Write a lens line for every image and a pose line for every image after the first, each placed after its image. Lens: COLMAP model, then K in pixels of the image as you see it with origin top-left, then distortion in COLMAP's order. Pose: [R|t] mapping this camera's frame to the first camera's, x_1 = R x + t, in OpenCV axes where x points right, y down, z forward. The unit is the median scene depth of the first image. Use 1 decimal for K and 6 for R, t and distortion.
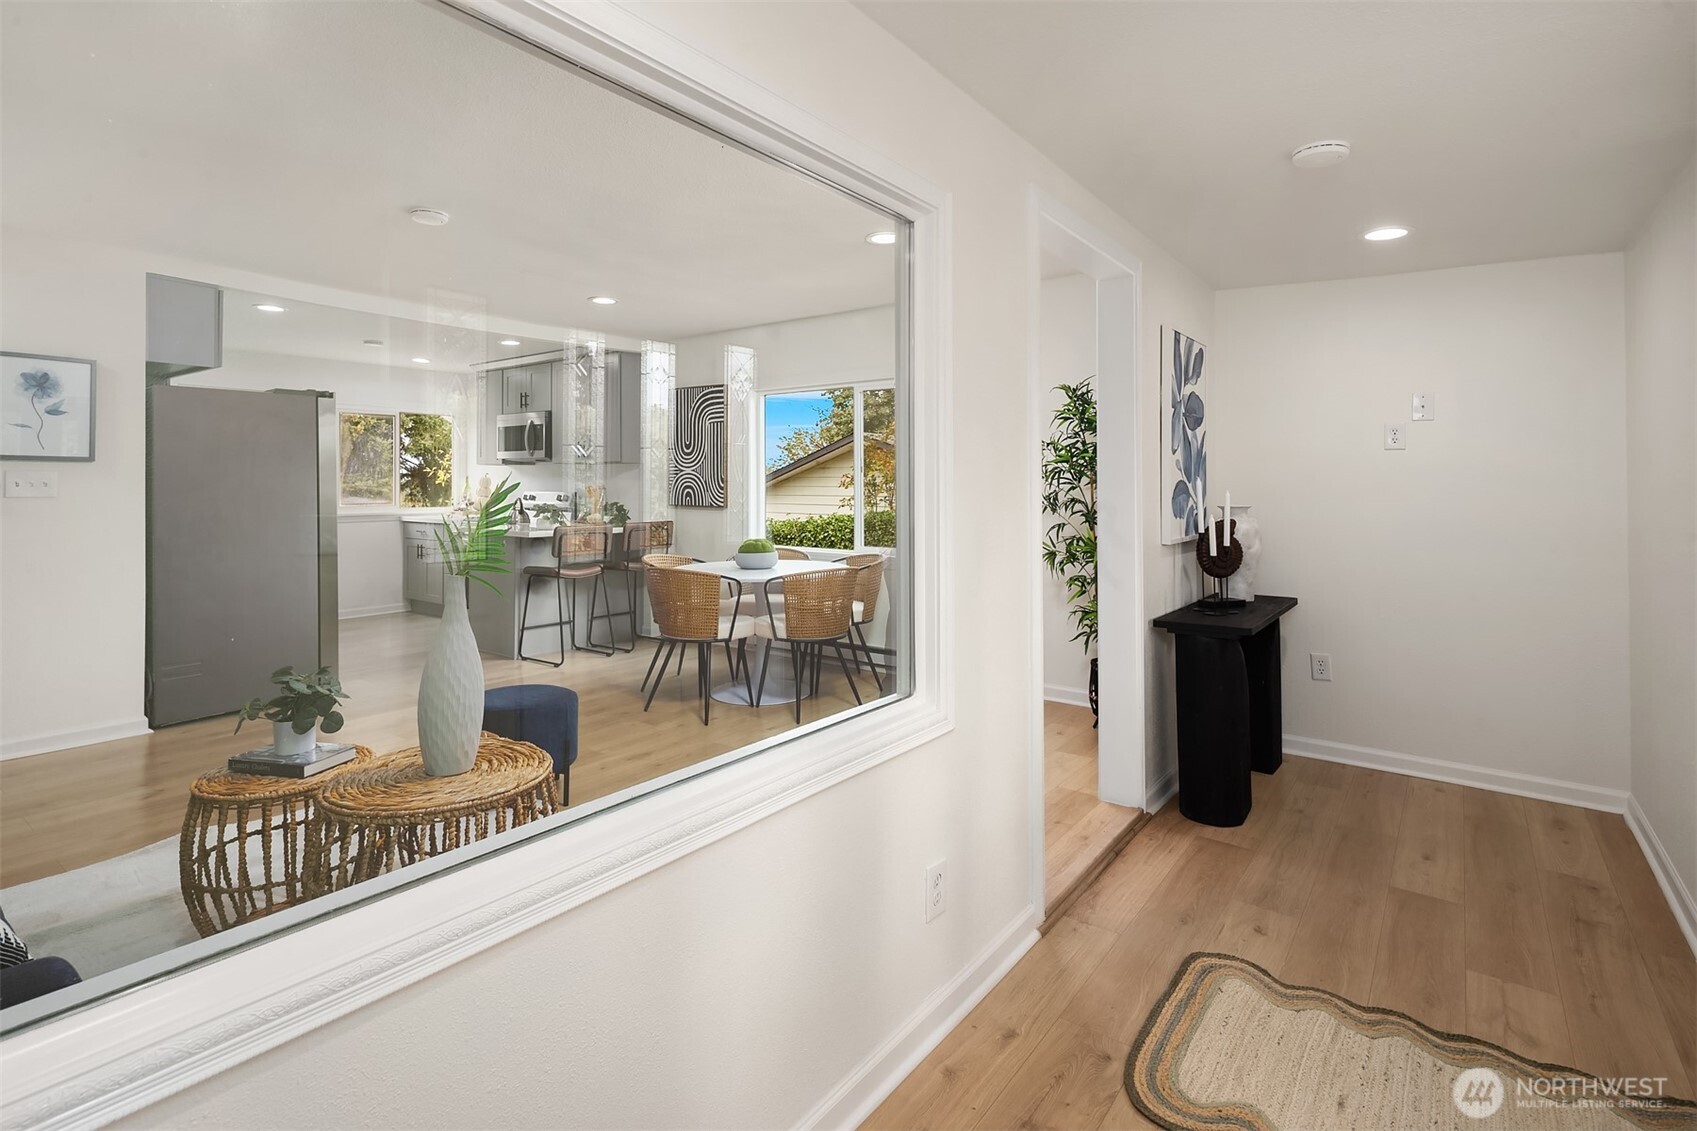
lens RADIAL K [[816.9, 0, 856.1], [0, 816.9, 511.8], [0, 0, 1]] dist [0.004241, -0.002491]
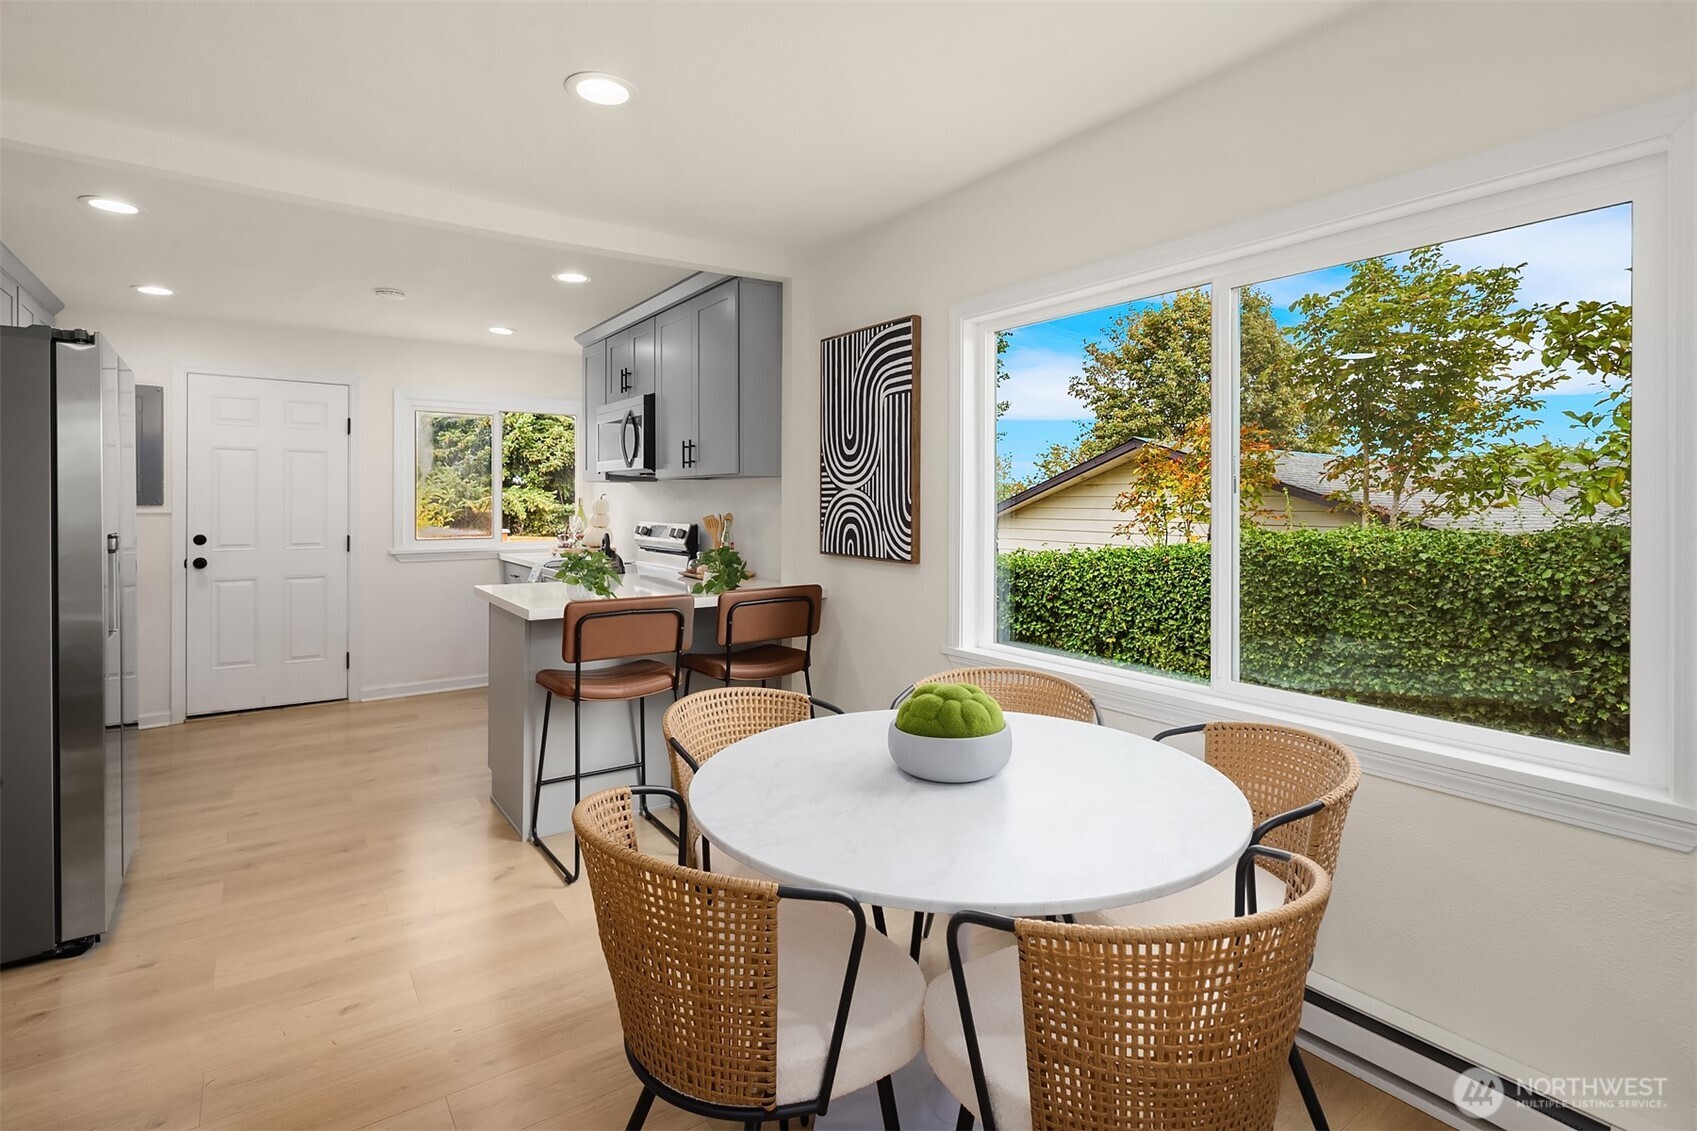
lens RADIAL K [[816.9, 0, 847.5], [0, 816.9, 504.3], [0, 0, 1]] dist [0.004241, -0.002491]
pose [[0.949169, 0.002255, -0.314758, -0.036659], [-0.012162, 0.999490, -0.029513, -0.022316], [0.314531, 0.031840, 0.948713, 0.447232]]
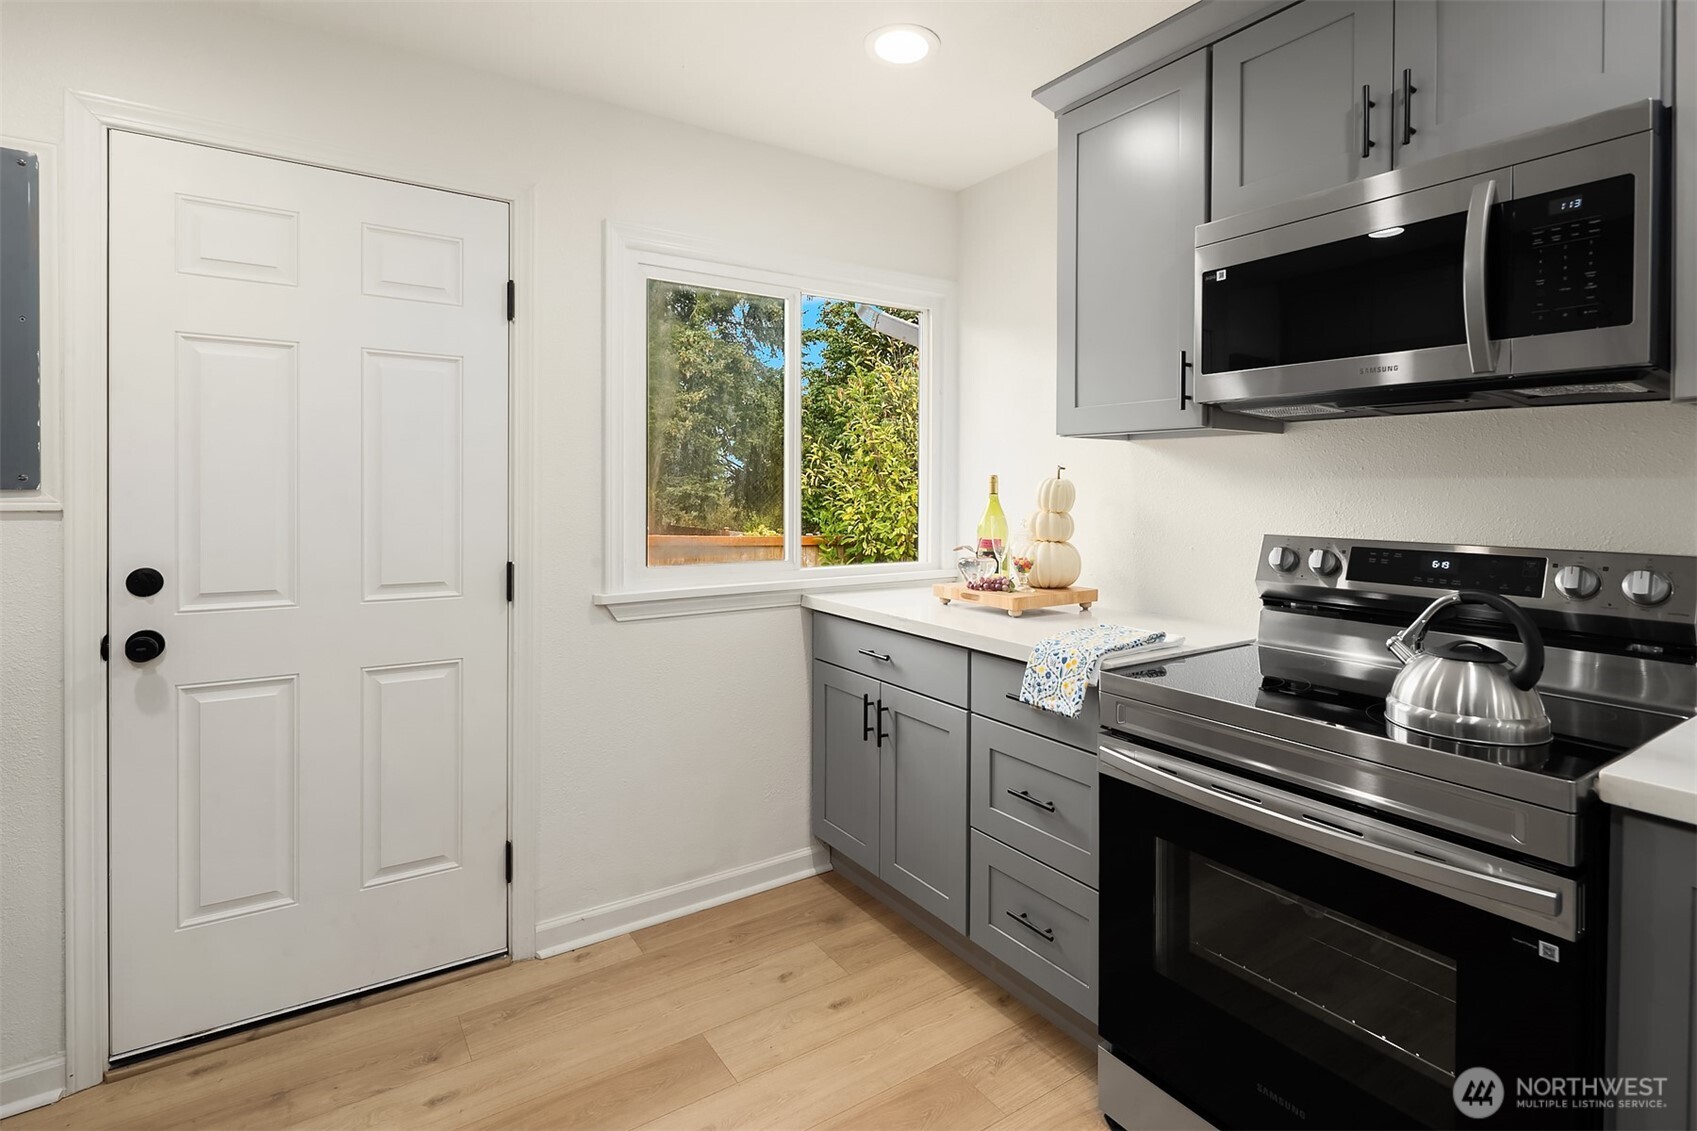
lens RADIAL K [[816.9, 0, 845.6], [0, 816.9, 496.0], [0, 0, 1]] dist [0.004241, -0.002491]
pose [[0.939624, 0.008026, -0.342114, -0.473178], [-0.016298, 0.999640, -0.021313, -0.031092], [0.341820, 0.025602, 0.939417, 0.760755]]
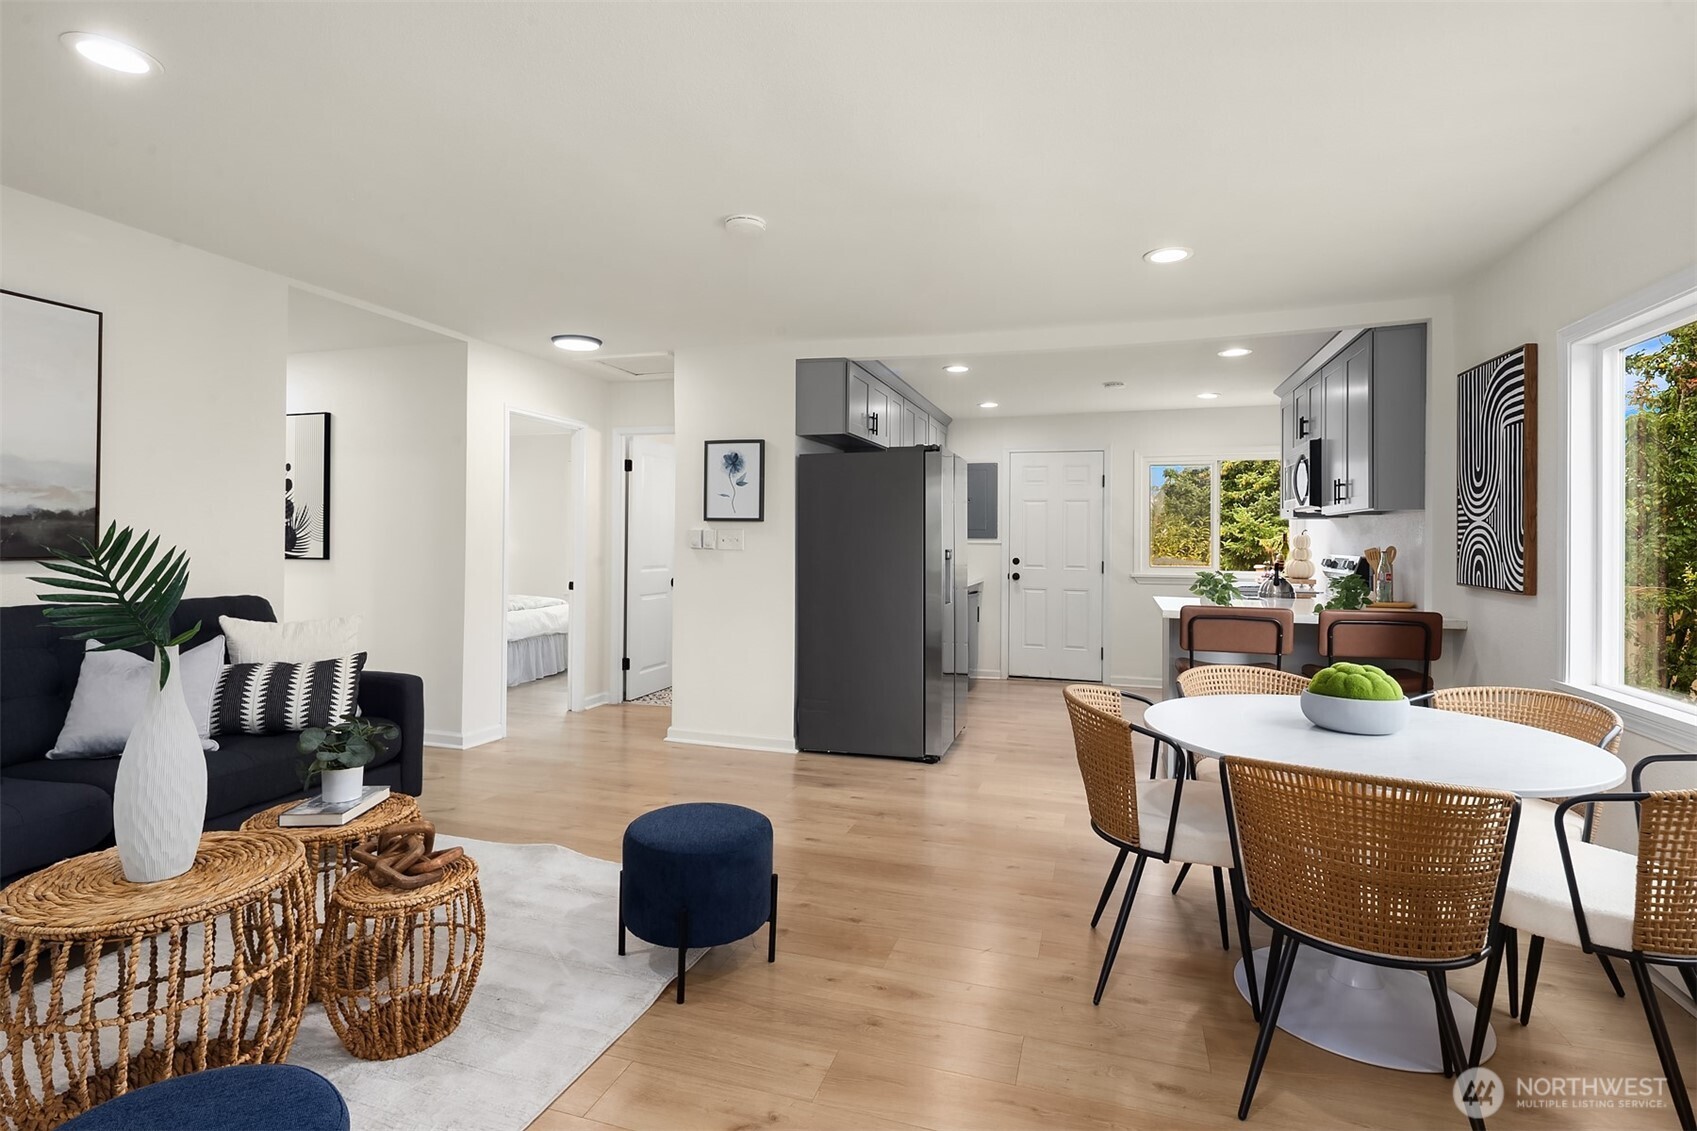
lens RADIAL K [[816.9, 0, 856.4], [0, 816.9, 549.5], [0, 0, 1]] dist [0.004241, -0.002491]
pose [[0.323115, 0.014196, -0.946253, 0.151606], [-0.039736, 0.999209, 0.001422, -0.014578], [0.945525, 0.037141, 0.323423, 0.398172]]
